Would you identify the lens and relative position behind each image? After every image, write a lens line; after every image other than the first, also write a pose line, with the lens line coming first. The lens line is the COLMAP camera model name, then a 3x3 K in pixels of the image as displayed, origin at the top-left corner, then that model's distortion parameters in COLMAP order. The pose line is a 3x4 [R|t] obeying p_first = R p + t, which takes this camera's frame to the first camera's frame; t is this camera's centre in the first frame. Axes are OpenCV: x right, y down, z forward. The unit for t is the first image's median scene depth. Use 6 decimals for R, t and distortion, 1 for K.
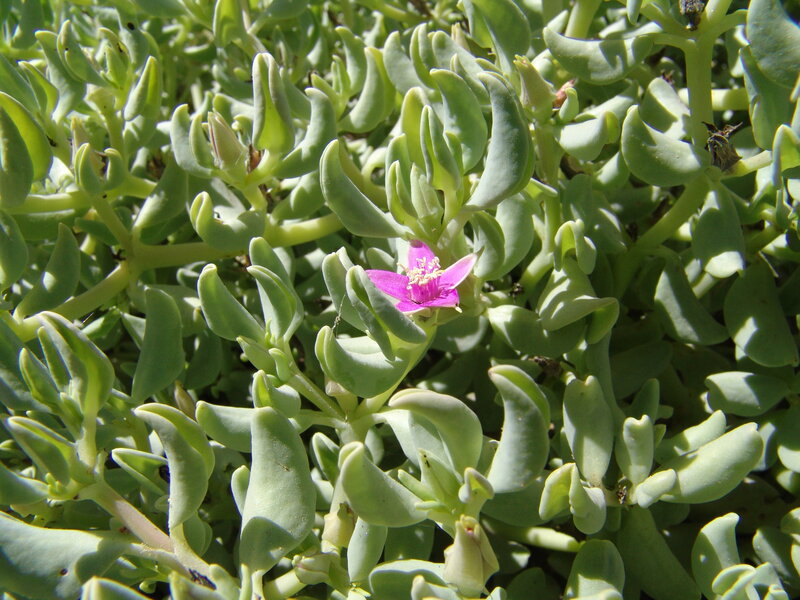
lens RADIAL K [[667.8, 0, 400.0], [0, 667.8, 300.0], [0, 0, 1]] dist [-0.133861, -0.001022]
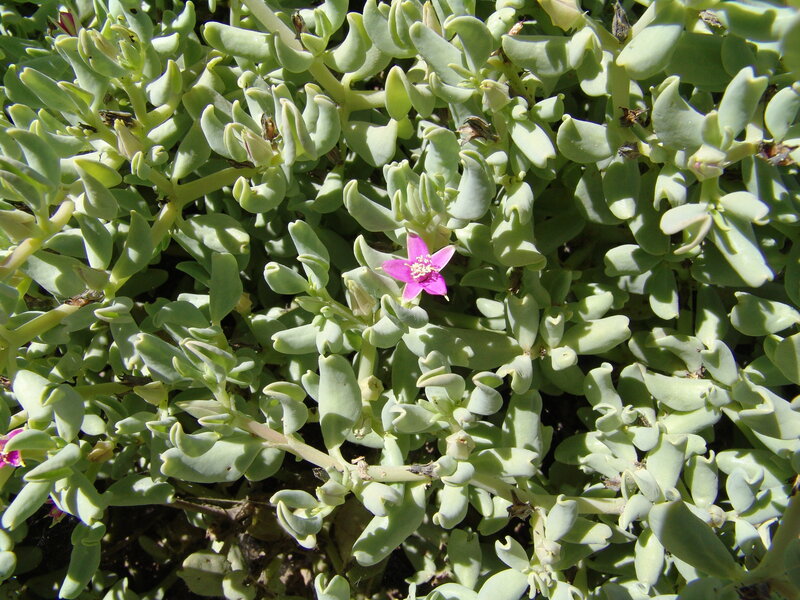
lens RADIAL K [[667.8, 0, 400.0], [0, 667.8, 300.0], [0, 0, 1]] dist [-0.133861, -0.001022]
pose [[0.992141, -0.093814, 0.082796, -0.130136], [0.041628, 0.871494, 0.488635, -0.636440], [-0.117997, -0.481349, 0.868551, -0.314828]]
